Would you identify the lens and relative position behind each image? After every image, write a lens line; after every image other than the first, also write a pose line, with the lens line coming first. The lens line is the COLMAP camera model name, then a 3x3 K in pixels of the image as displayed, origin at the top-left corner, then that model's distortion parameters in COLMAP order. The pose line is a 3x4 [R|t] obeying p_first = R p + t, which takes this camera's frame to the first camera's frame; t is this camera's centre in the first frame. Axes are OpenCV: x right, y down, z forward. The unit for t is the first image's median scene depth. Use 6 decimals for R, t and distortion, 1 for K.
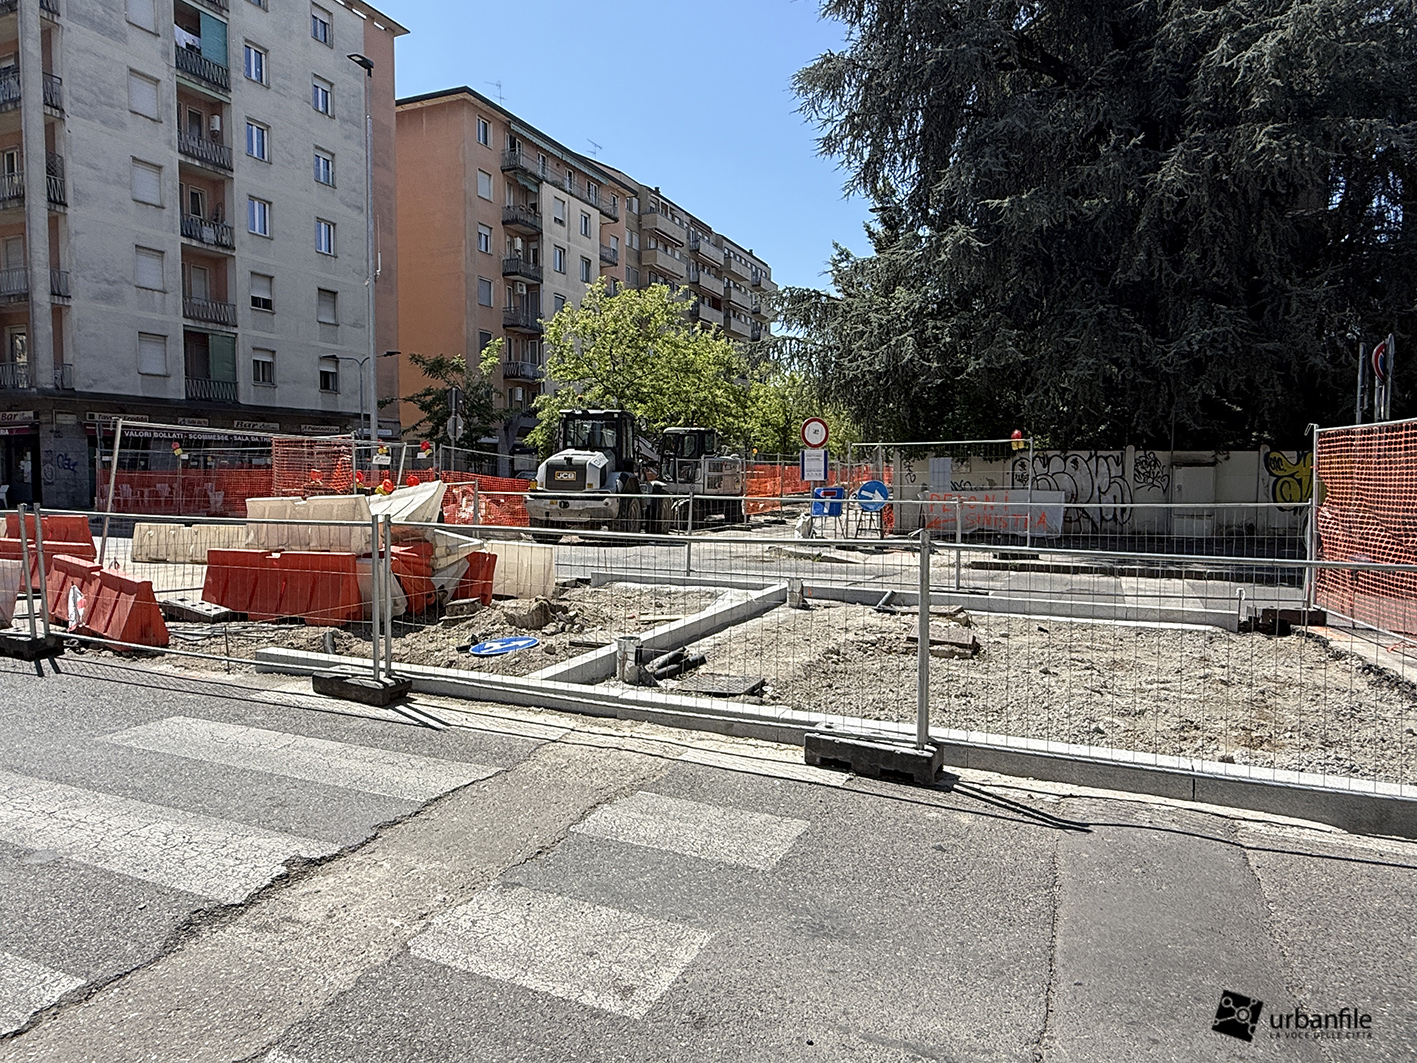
lens RADIAL K [[882.5, 0, 693.9], [0, 882.5, 524.0], [0, 0, 1]] dist [-0.005639, 0.004170]
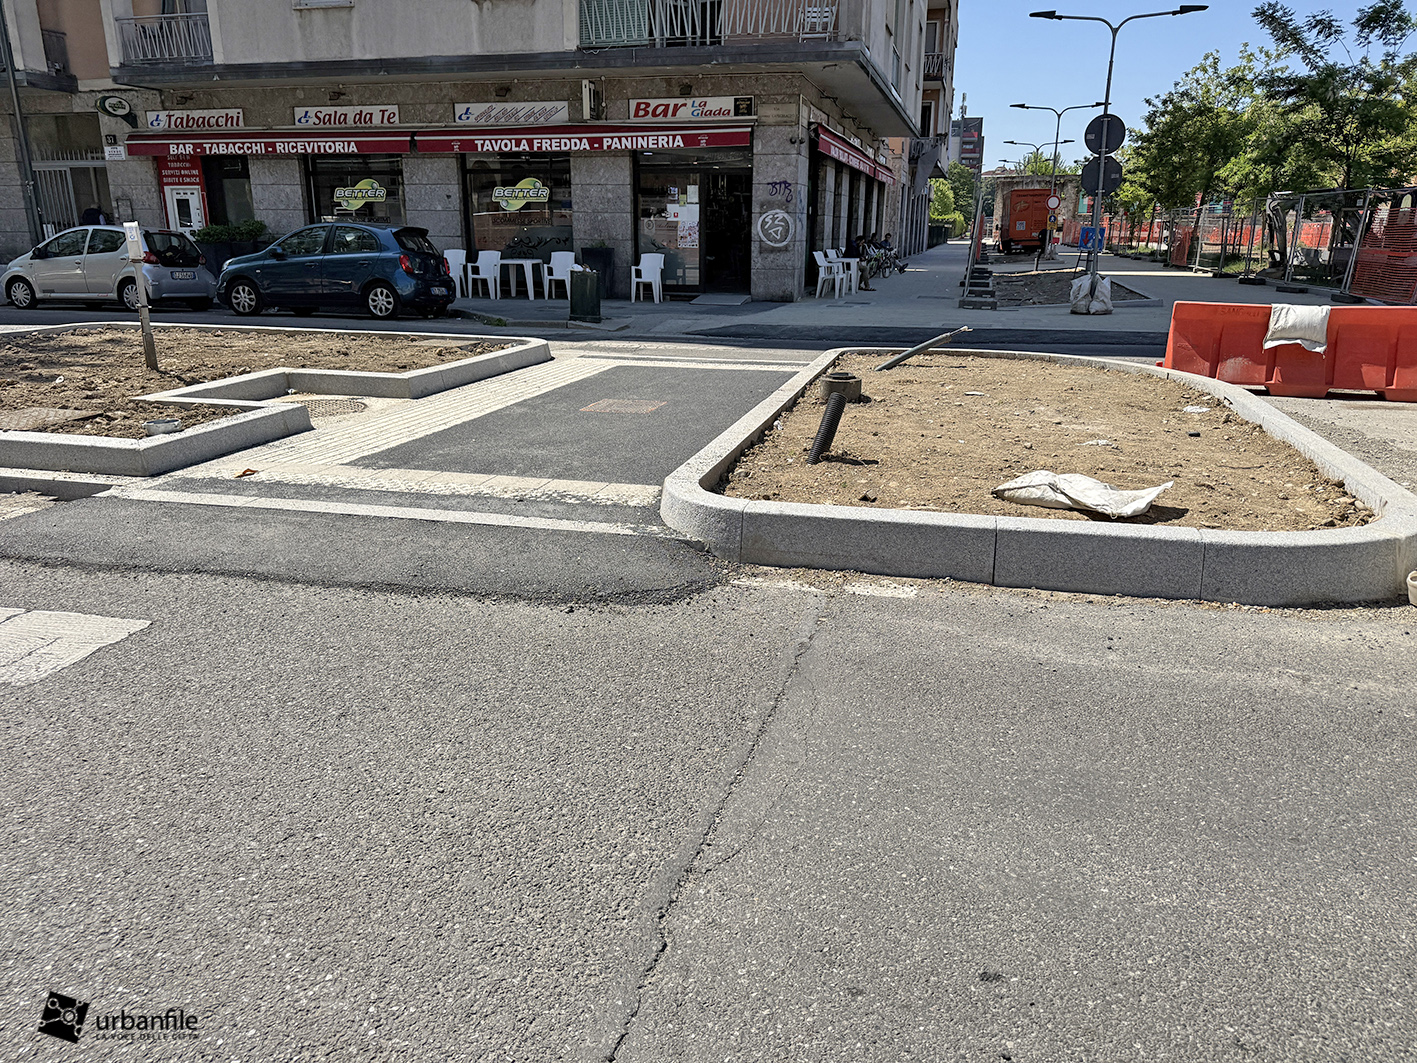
lens RADIAL K [[1000.0, 0, 716.4], [0, 1000.0, 536.2], [0, 0, 1]] dist [0.012262, -0.011200]
pose [[0.987688, -0.042581, 0.150528, -0.733617], [0.006623, 0.972761, 0.231714, -0.015272], [-0.156294, -0.227864, 0.961067, 0.339838]]
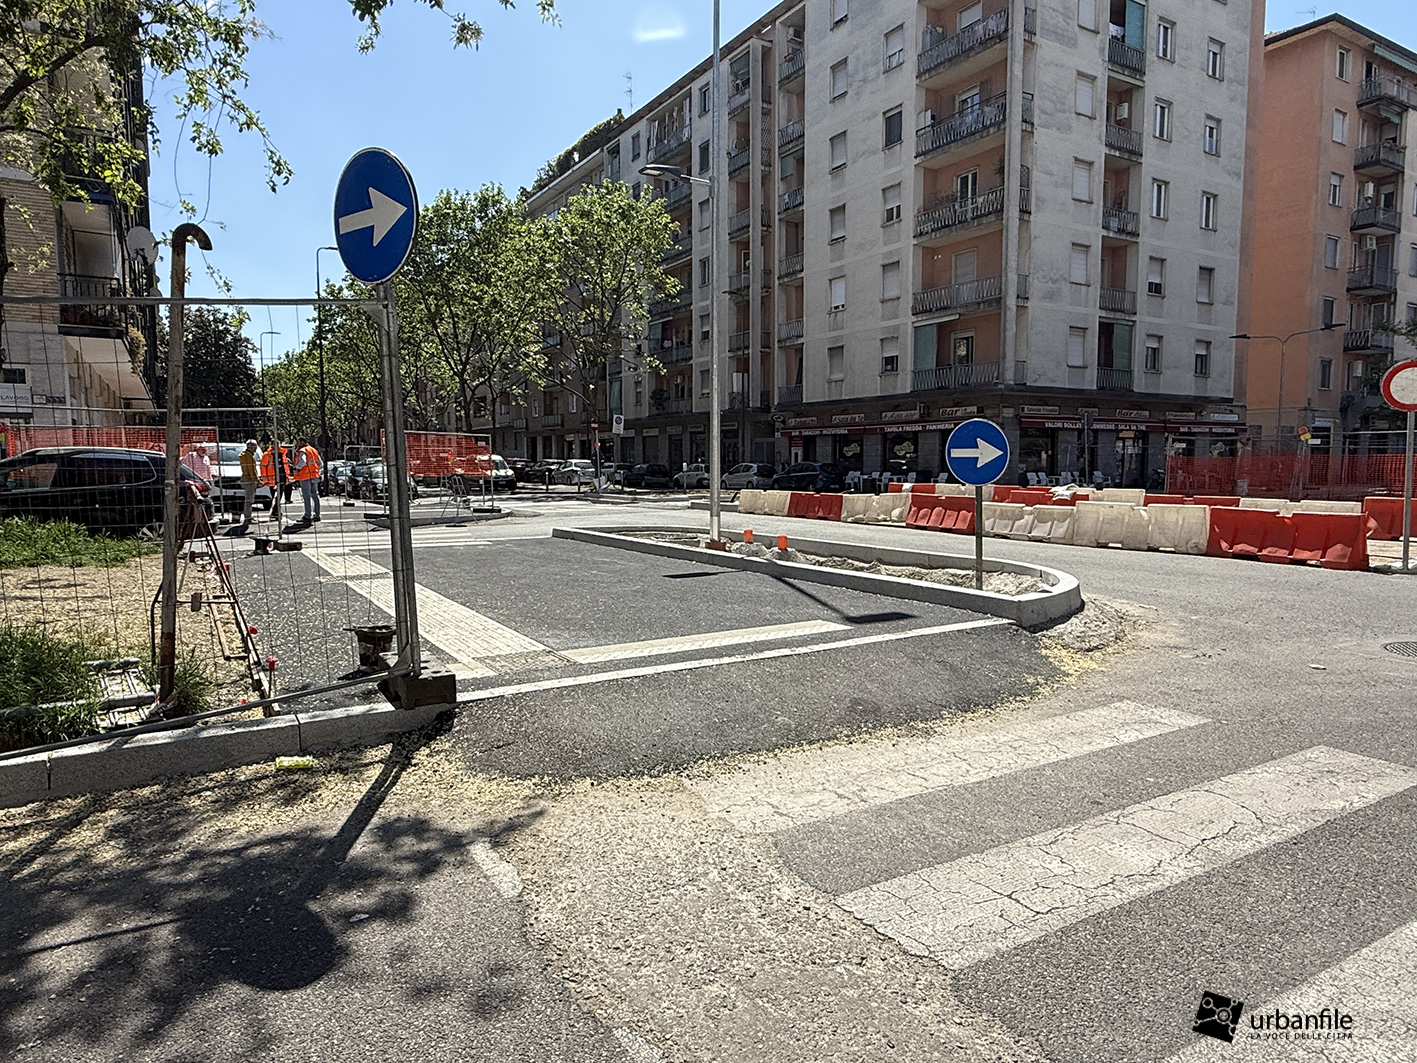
lens RADIAL K [[882.5, 0, 694.2], [0, 882.5, 533.5], [0, 0, 1]] dist [-0.005639, 0.004170]
pose [[0.811246, 0.041585, -0.583224, -0.332416], [-0.030386, 0.999118, 0.028974, 0.009105], [0.583915, -0.005783, 0.811794, -0.096743]]
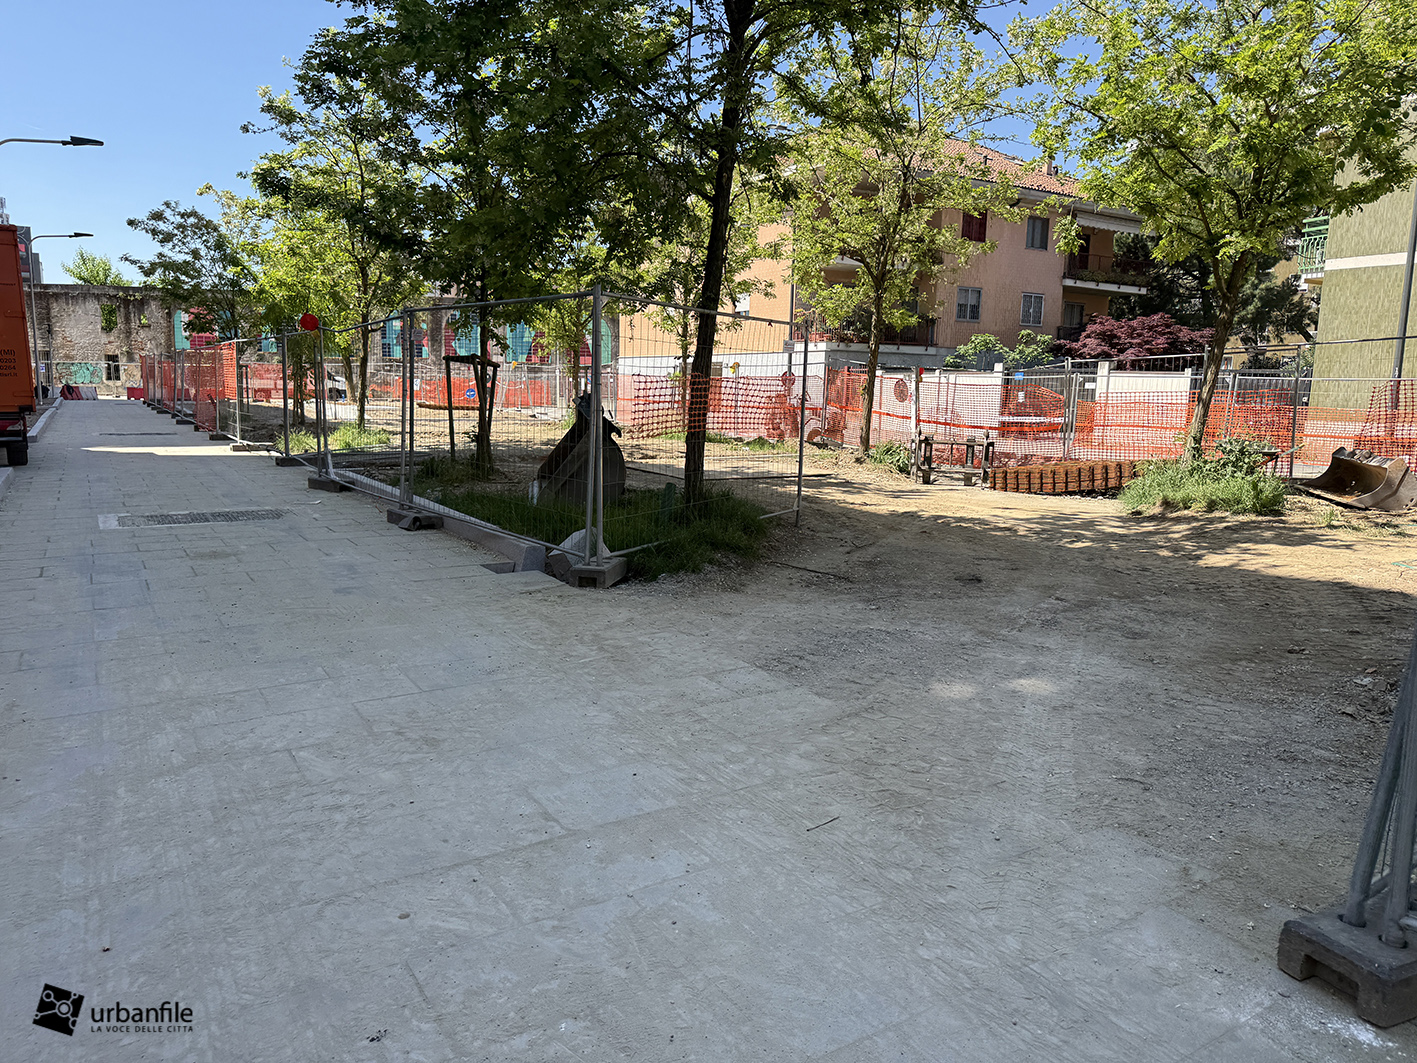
lens RADIAL K [[1000.0, 0, 709.8], [0, 1000.0, 542.0], [0, 0, 1]] dist [0.012262, -0.011200]
pose [[0.575052, -0.112091, 0.810402, -0.217617], [0.030310, 0.992808, 0.115813, -0.076517], [-0.817556, -0.042035, 0.574313, 1.260787]]
